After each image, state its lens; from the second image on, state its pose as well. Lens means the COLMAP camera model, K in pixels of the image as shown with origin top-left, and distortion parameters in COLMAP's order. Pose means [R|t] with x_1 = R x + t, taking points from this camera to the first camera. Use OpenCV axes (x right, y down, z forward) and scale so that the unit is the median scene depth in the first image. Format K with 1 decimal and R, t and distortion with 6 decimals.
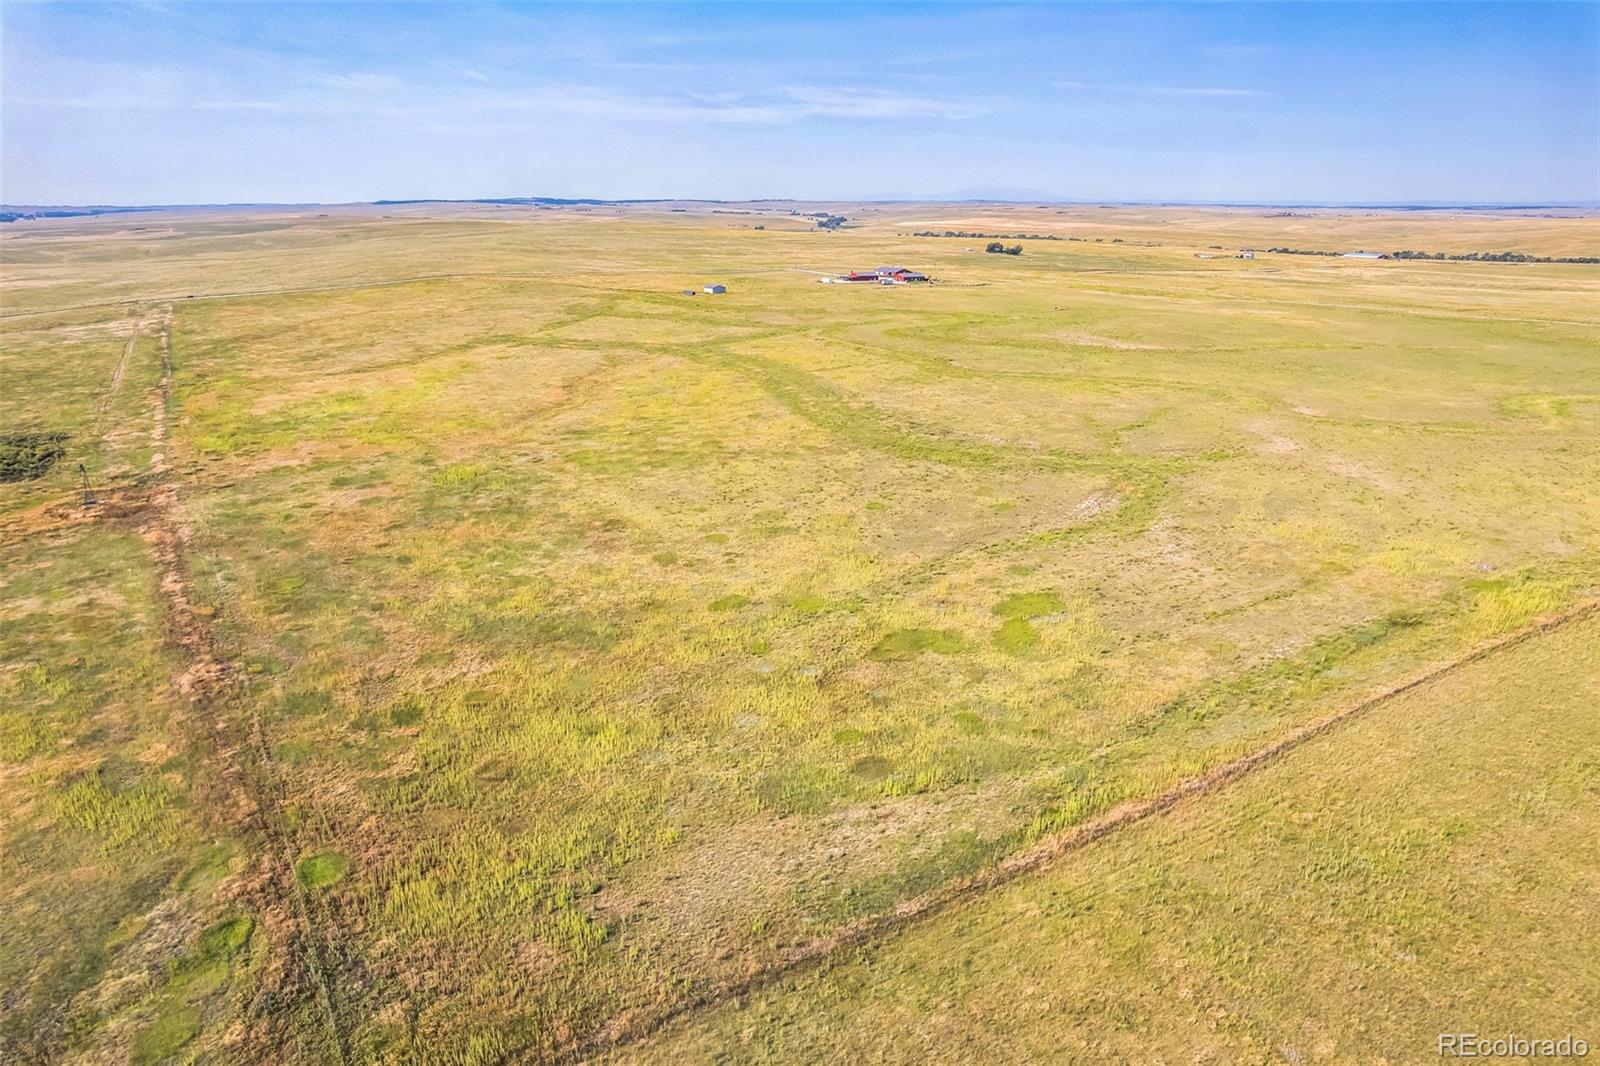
lens RADIAL K [[992.4, 0, 800.0], [0, 992.4, 533.0], [0, 0, 1]] dist [-0.076361, 0.062505]
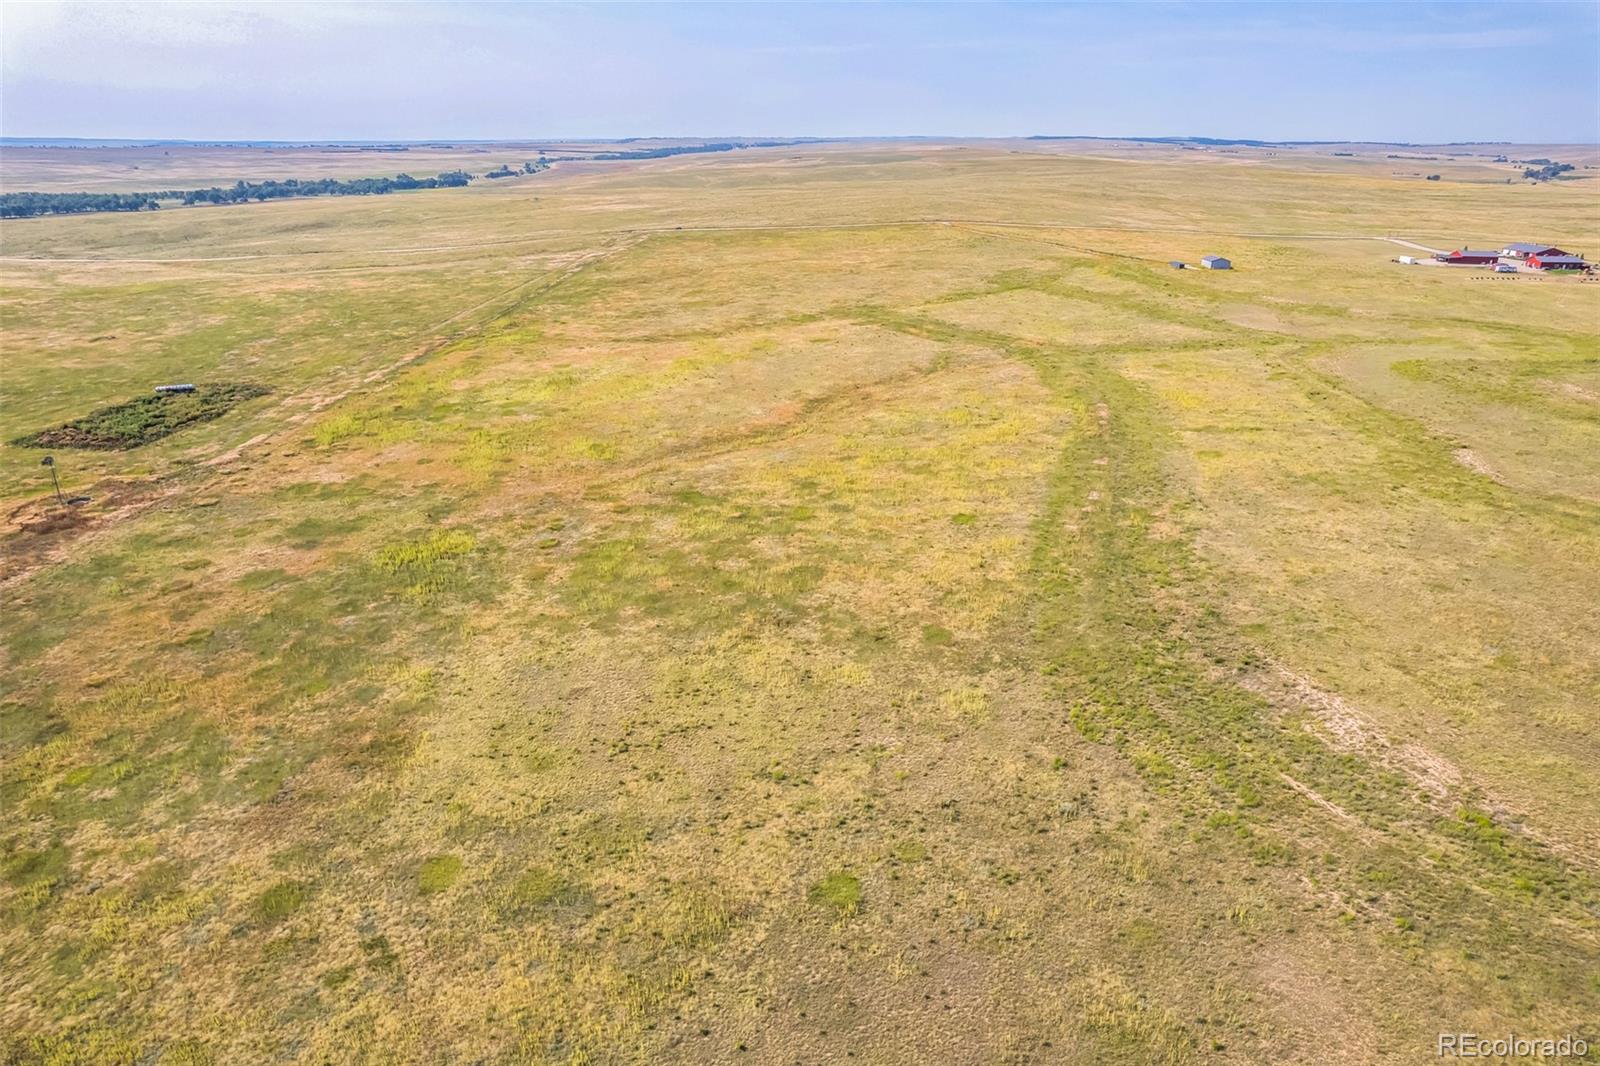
lens RADIAL K [[992.4, 0, 800.0], [0, 992.4, 533.0], [0, 0, 1]] dist [-0.076361, 0.062505]
pose [[0.828472, 0.210151, -0.519106, 0.285507], [-0.180393, 0.977660, 0.107889, -0.250856], [0.530182, 0.004260, 0.847873, 0.741199]]
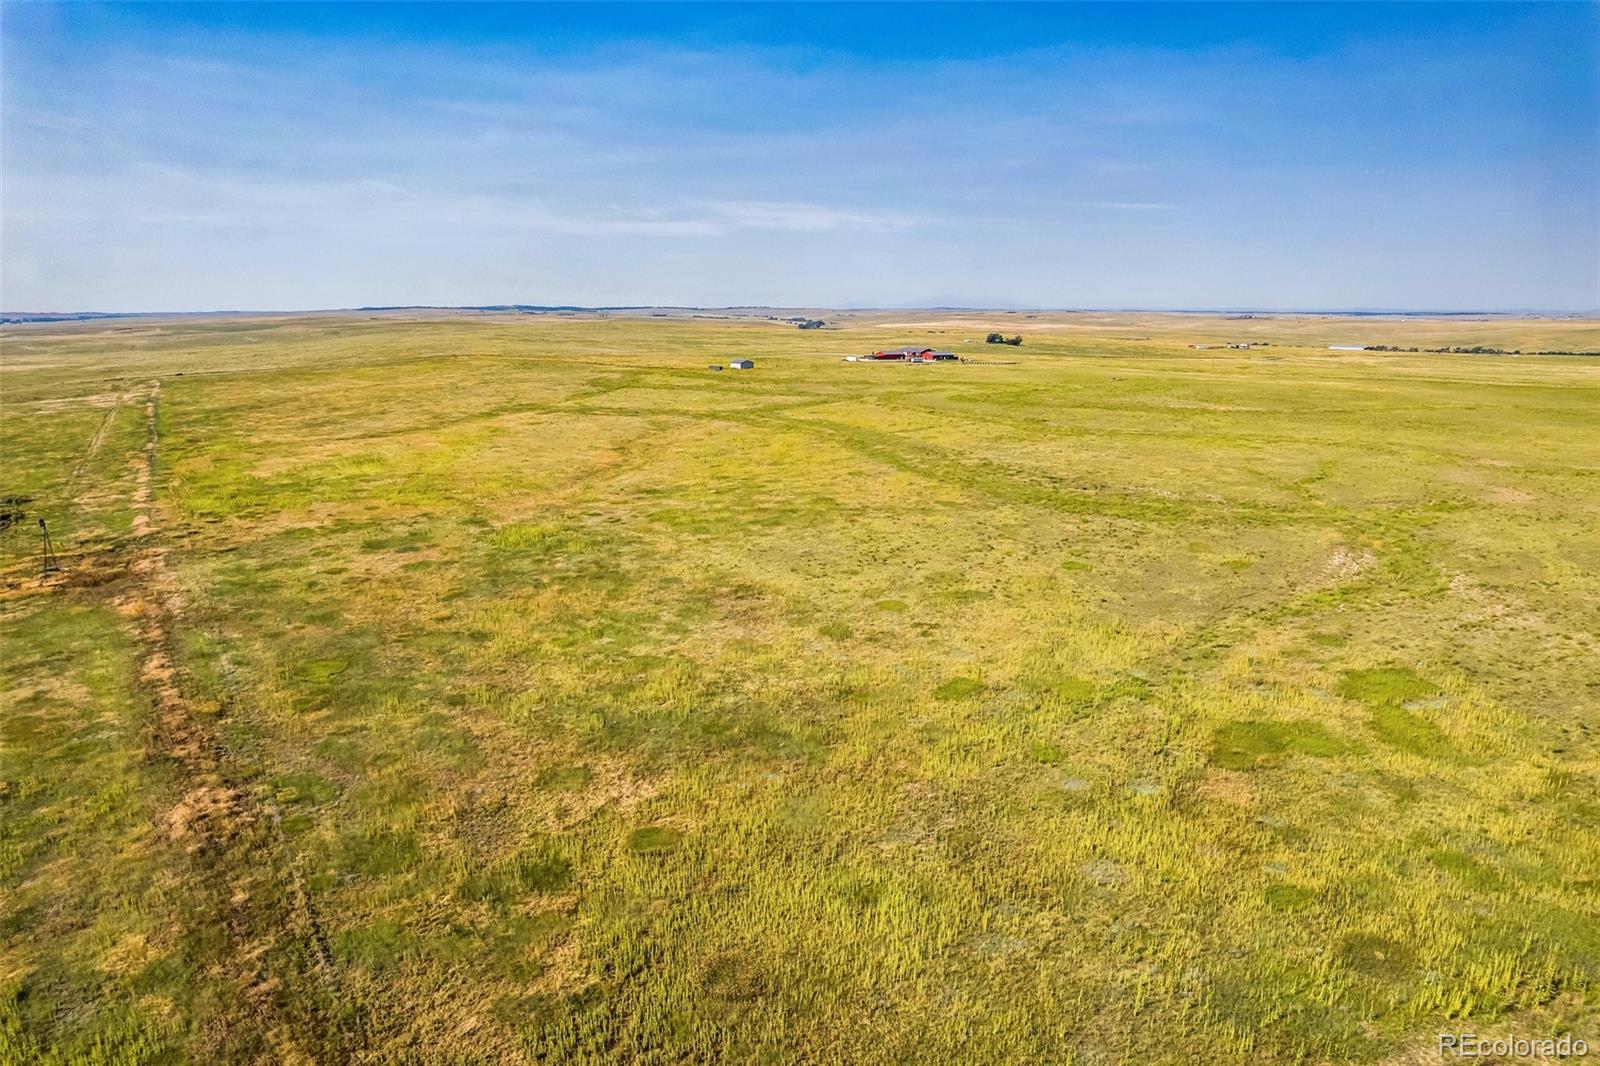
lens RADIAL K [[993.6, 0, 797.4], [0, 993.6, 536.9], [0, 0, 1]] dist [-0.068582, 0.057924]
pose [[0.999840, -0.007549, 0.016243, -0.178655], [0.009058, 0.995441, -0.094945, 0.025851], [-0.015452, 0.095077, 0.995350, 0.258420]]
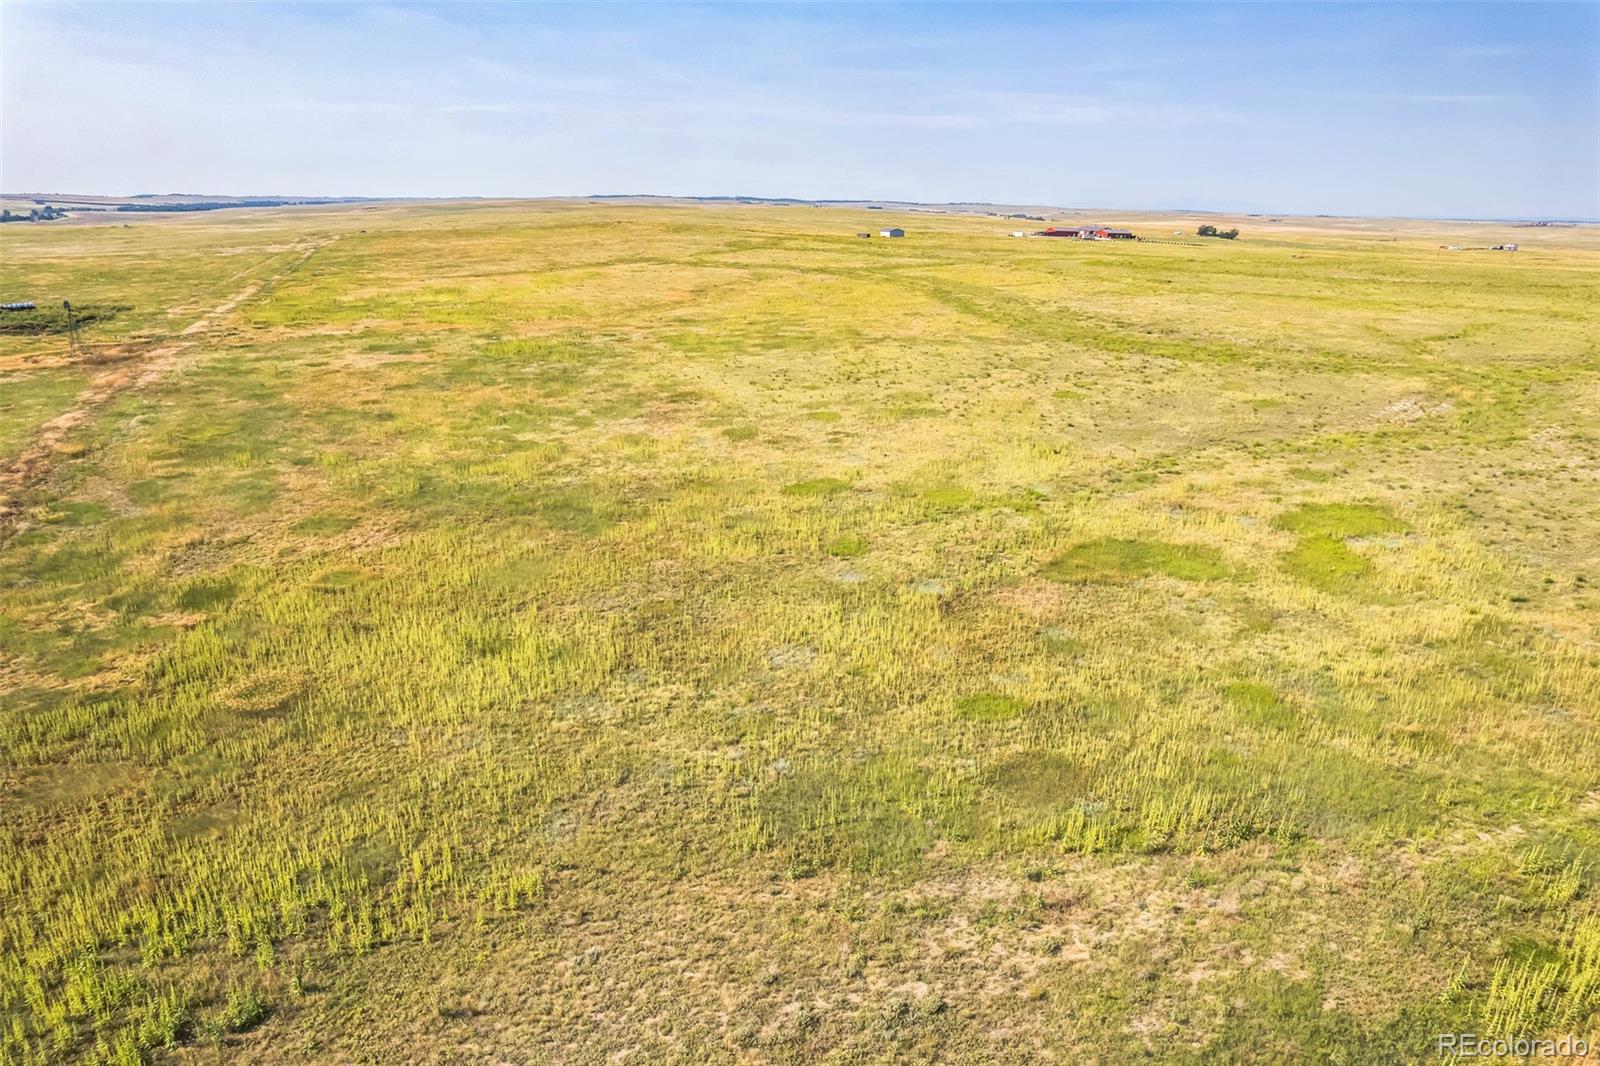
lens RADIAL K [[992.4, 0, 800.0], [0, 992.4, 533.0], [0, 0, 1]] dist [-0.076361, 0.062505]
pose [[0.982262, 0.070183, -0.173882, 0.024443], [-0.069597, 0.997530, 0.009476, 0.084945], [0.174118, 0.002794, 0.984721, 0.353670]]
